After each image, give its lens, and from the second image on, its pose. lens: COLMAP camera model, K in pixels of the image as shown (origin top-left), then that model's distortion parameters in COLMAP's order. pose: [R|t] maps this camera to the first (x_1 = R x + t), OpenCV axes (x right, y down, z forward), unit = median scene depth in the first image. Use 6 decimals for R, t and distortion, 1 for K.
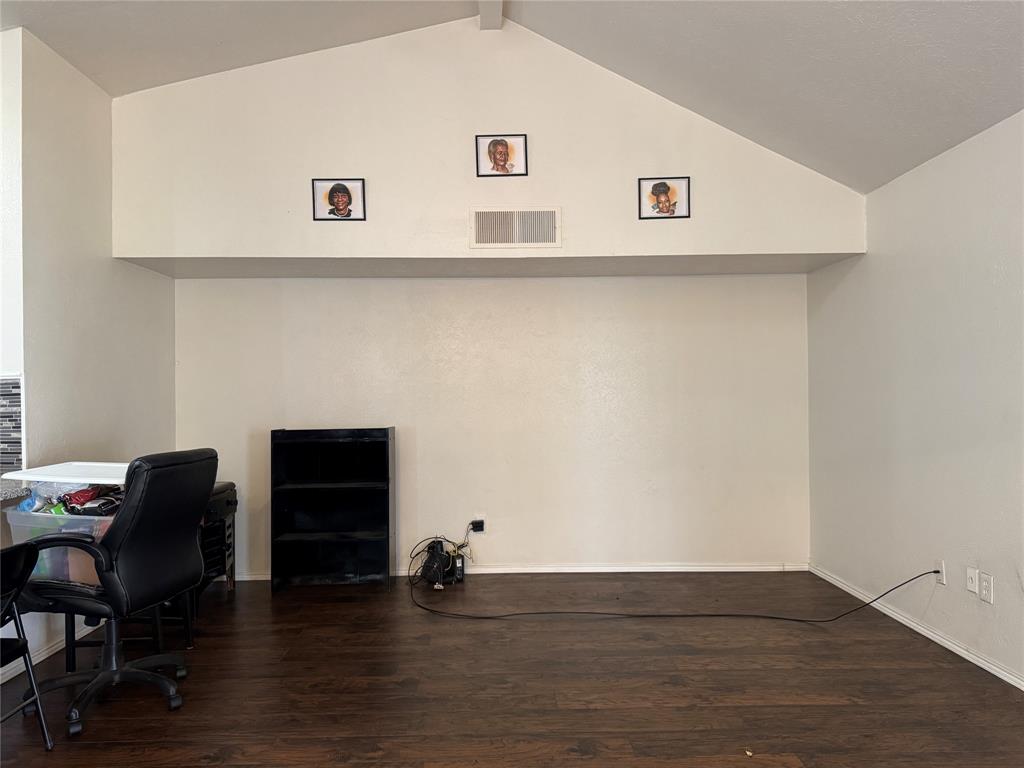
lens RADIAL K [[733.7, 0, 509.9], [0, 733.7, 388.6], [0, 0, 1]] dist [-0.025241, -0.004644]
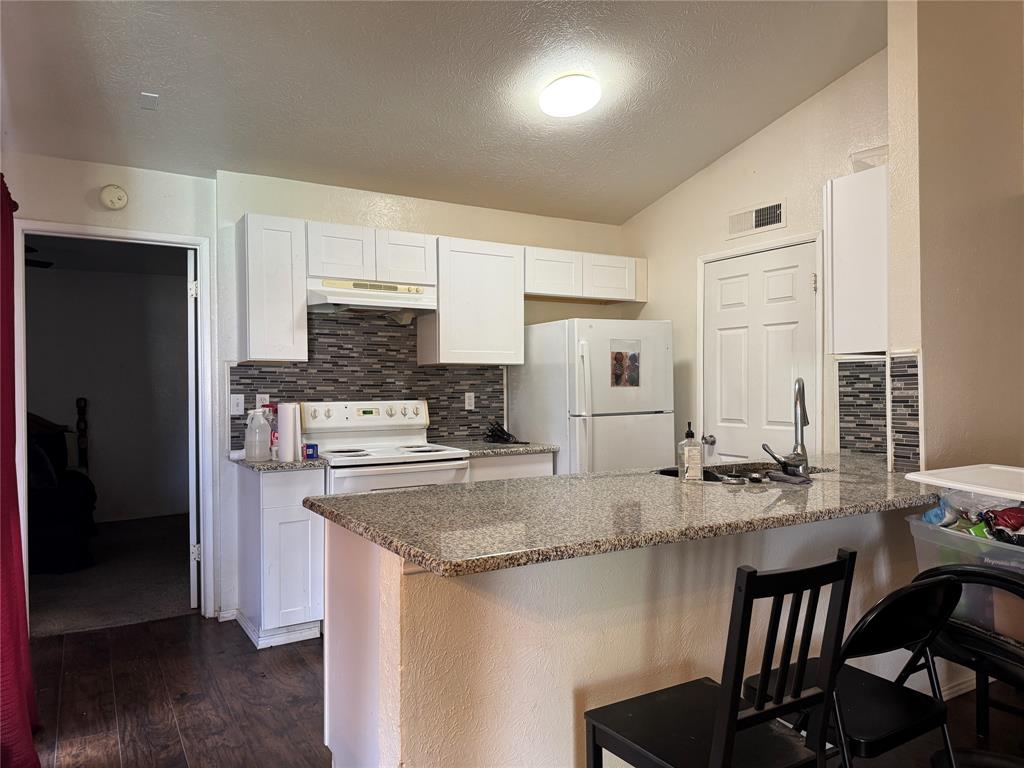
lens RADIAL K [[733.7, 0, 511.8], [0, 733.7, 382.9], [0, 0, 1]] dist [-0.025241, -0.004644]
pose [[0.501771, 0.007906, -0.864964, -0.214607], [0.014194, 0.999748, 0.017372, -0.004323], [0.864884, -0.020994, 0.501532, 0.208090]]
